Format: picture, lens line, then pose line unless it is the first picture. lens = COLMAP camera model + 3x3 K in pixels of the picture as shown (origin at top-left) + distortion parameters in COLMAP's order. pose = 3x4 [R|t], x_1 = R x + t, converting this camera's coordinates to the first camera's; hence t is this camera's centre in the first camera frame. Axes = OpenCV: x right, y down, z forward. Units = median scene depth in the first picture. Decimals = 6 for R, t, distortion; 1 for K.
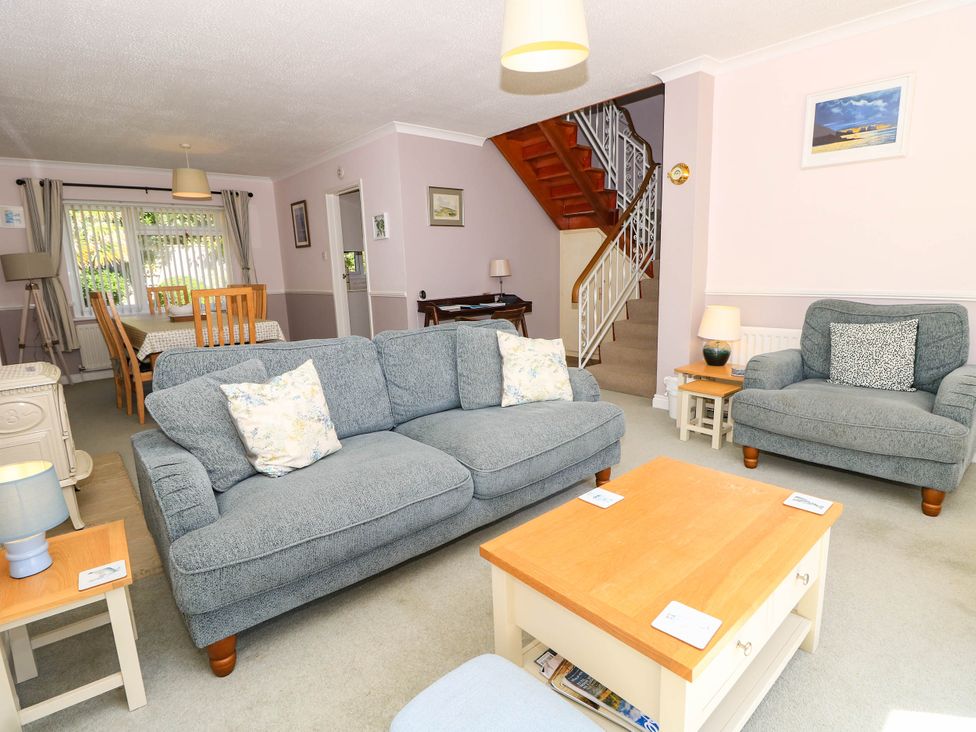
lens RADIAL K [[515.1, 0, 488.0], [0, 515.1, 366.0], [0, 0, 1]] dist [0.002496, -0.019363]
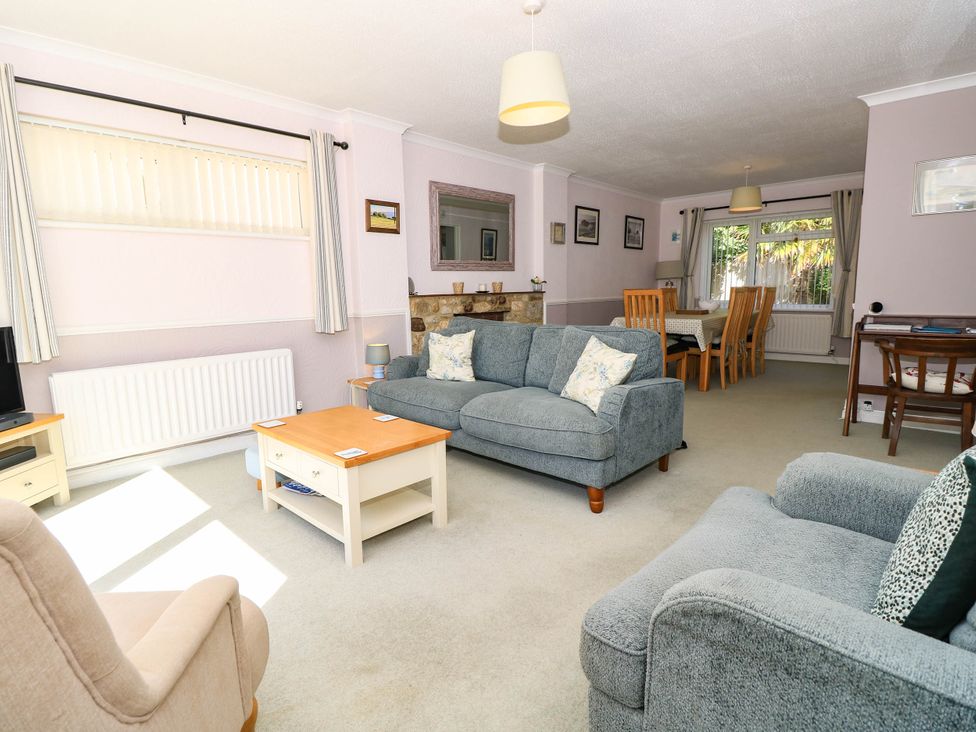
lens RADIAL K [[515.1, 0, 488.0], [0, 515.1, 366.0], [0, 0, 1]] dist [0.002496, -0.019363]
pose [[0.130177, 0.167233, -0.977286, 0.512506], [-0.171689, 0.974585, 0.143901, -0.052346], [0.976513, 0.149057, 0.155581, 0.298138]]
